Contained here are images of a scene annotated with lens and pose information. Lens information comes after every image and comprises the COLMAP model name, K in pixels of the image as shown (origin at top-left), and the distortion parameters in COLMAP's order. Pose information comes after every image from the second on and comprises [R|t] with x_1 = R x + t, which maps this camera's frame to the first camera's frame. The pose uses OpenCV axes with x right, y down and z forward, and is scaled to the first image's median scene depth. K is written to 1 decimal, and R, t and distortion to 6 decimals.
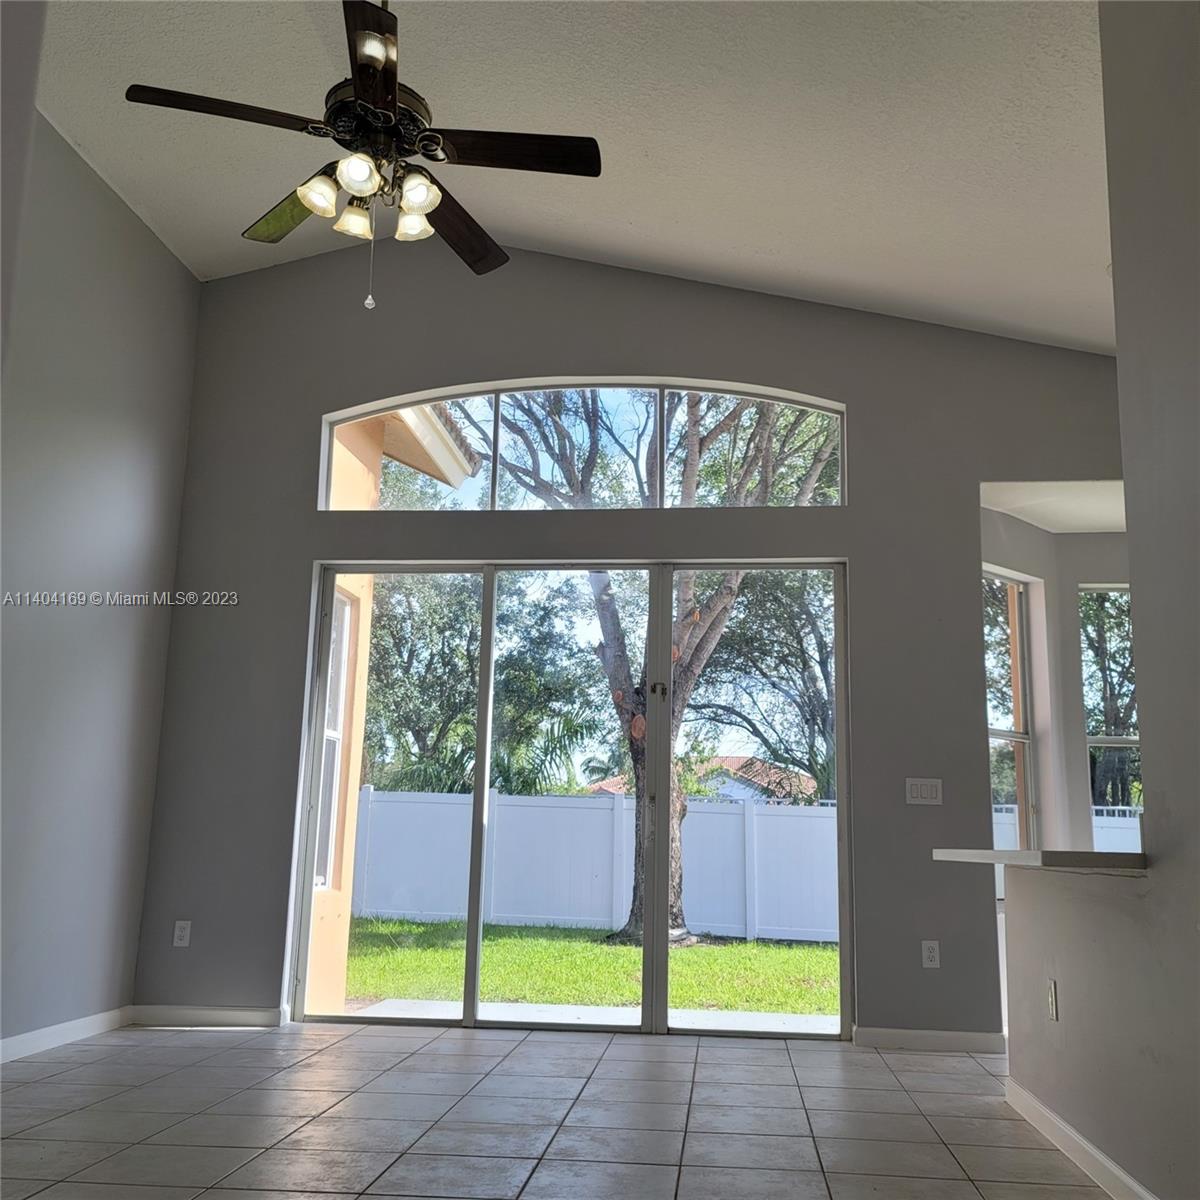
lens RADIAL K [[1181.5, 0, 601.0], [0, 1181.5, 602.2], [0, 0, 1]] dist [0.043648, 0.000000]
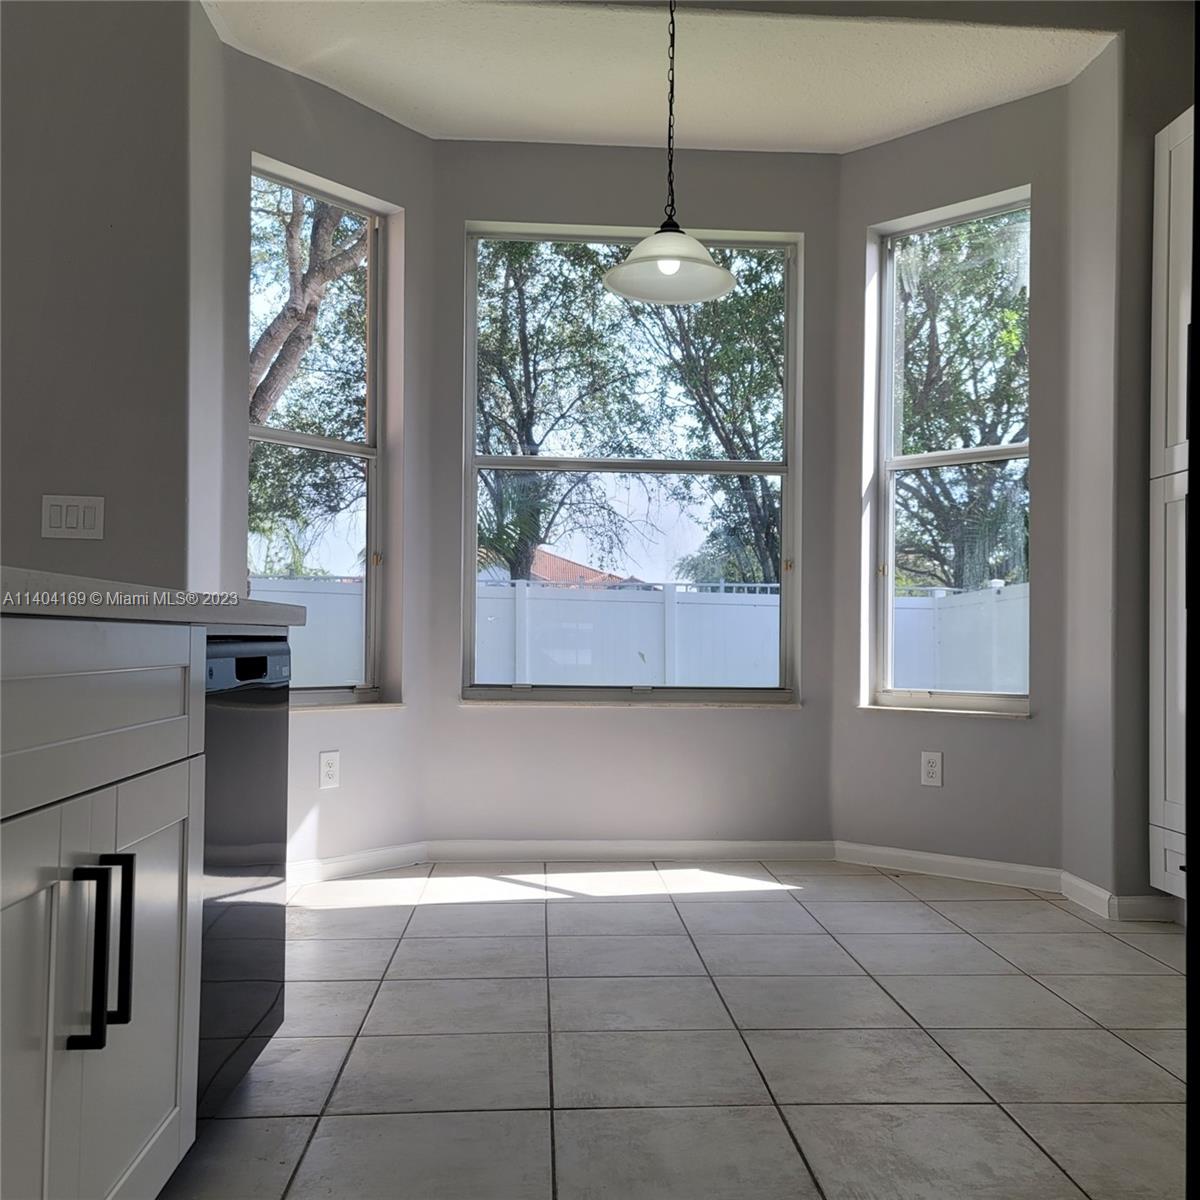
lens RADIAL K [[1181.5, 0, 601.1], [0, 1181.5, 601.6], [0, 0, 1]] dist [0.043648, 0.000000]
pose [[0.988713, 0.001091, 0.149818, 0.254295], [-0.026672, 0.985282, 0.168845, 0.053647], [-0.147428, -0.170935, 0.974190, 0.208434]]
